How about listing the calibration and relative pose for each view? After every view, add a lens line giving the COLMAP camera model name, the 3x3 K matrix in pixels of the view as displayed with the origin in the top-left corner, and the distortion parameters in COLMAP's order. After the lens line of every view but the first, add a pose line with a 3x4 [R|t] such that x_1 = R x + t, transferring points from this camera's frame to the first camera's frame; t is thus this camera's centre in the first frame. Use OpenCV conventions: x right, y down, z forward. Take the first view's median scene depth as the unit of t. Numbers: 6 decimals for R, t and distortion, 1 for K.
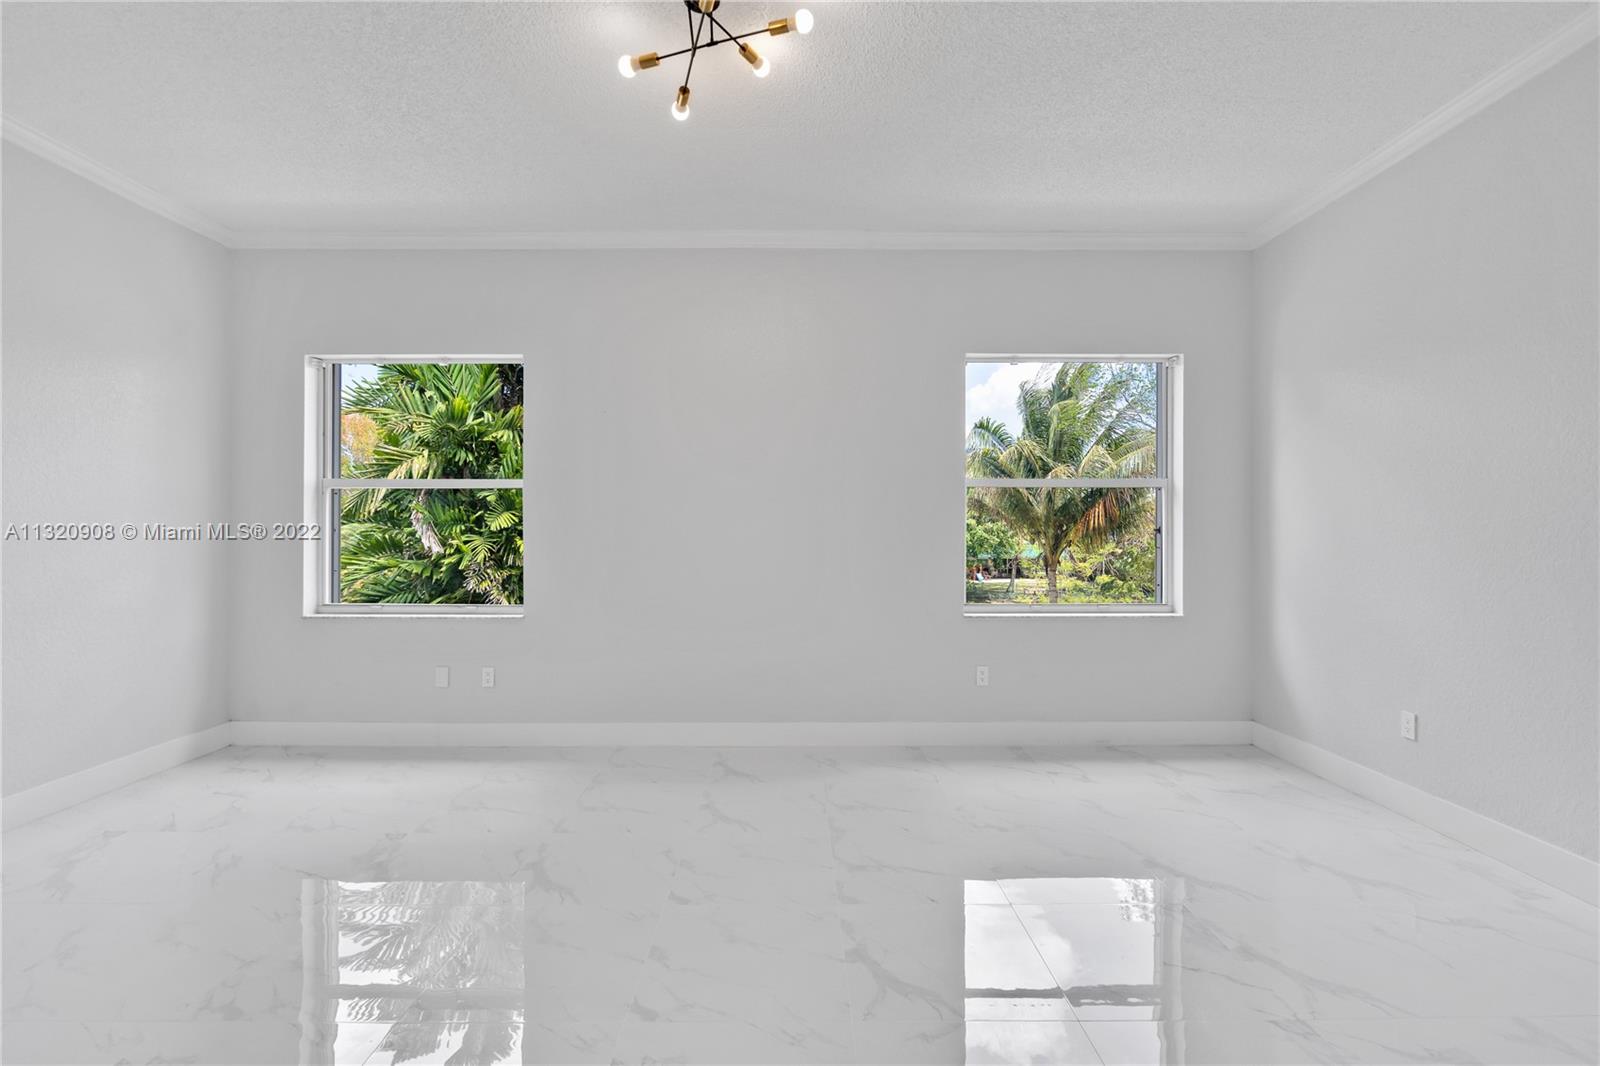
lens RADIAL K [[728.6, 0, 793.2], [0, 728.6, 525.3], [0, 0, 1]] dist [0.002523, 0.000529]
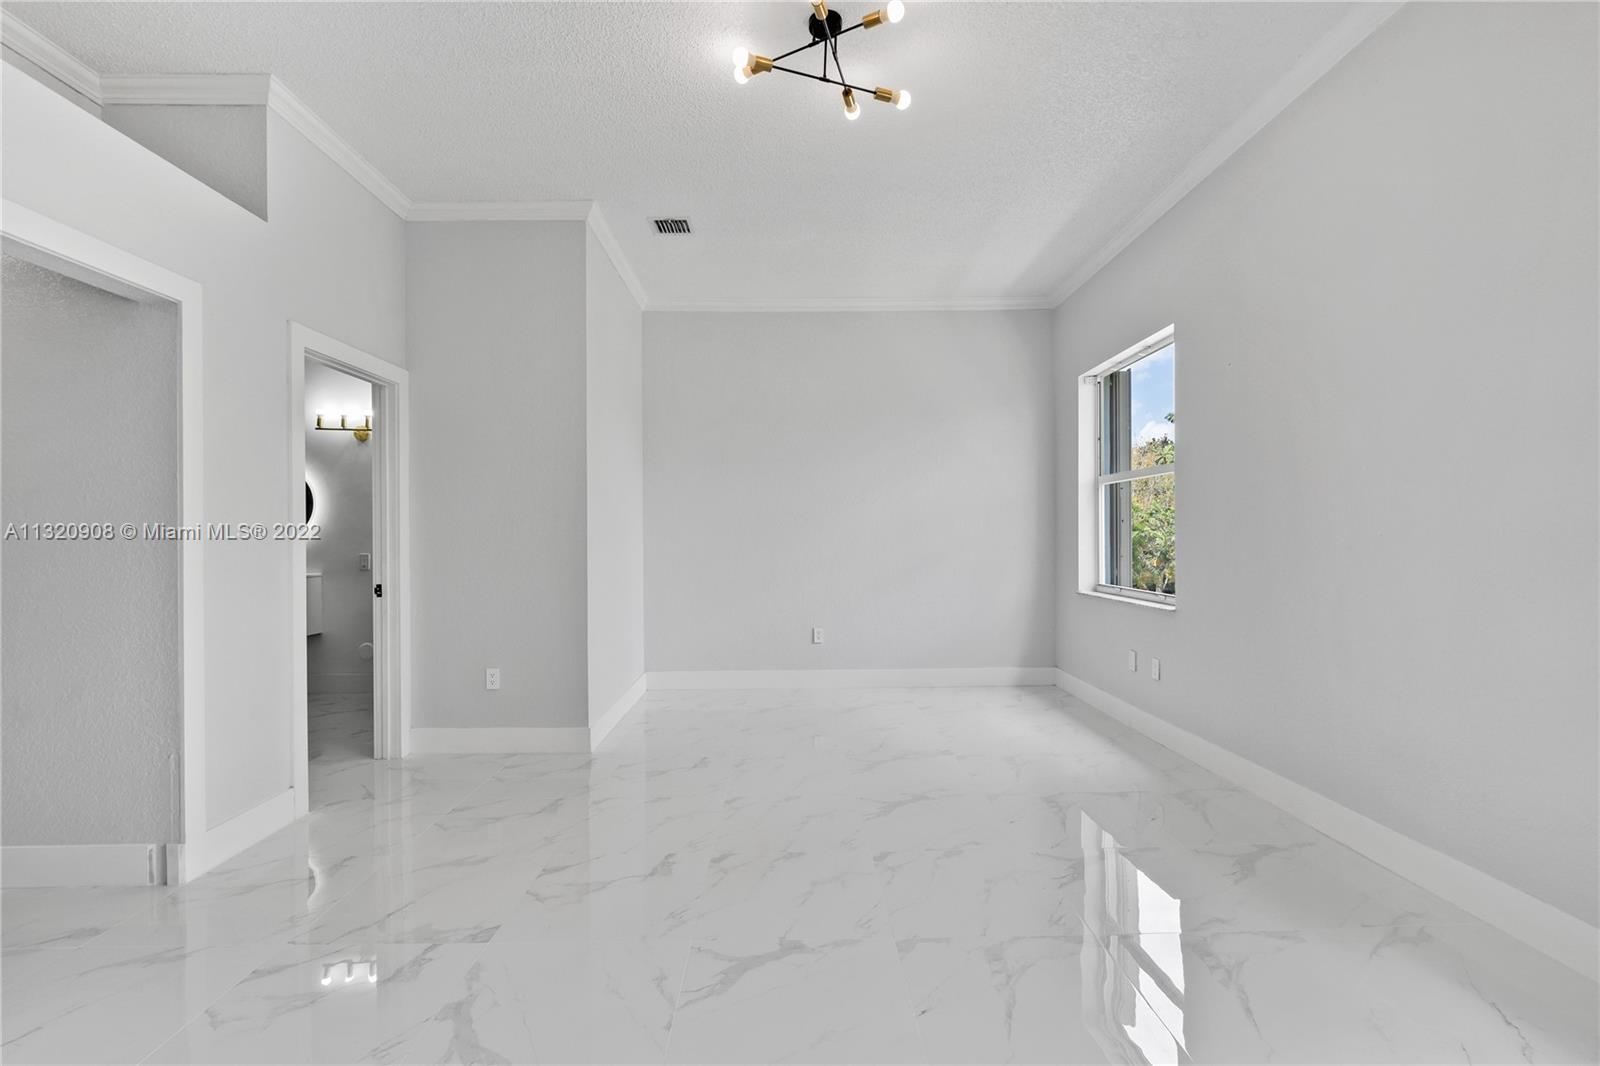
lens RADIAL K [[728.6, 0, 793.8], [0, 728.6, 540.0], [0, 0, 1]] dist [0.002523, 0.000529]
pose [[-0.000673, -0.000865, -0.999999, 0.599435], [0.017571, 0.999845, -0.000876, 0.034207], [0.999845, -0.017572, -0.000658, 0.584109]]
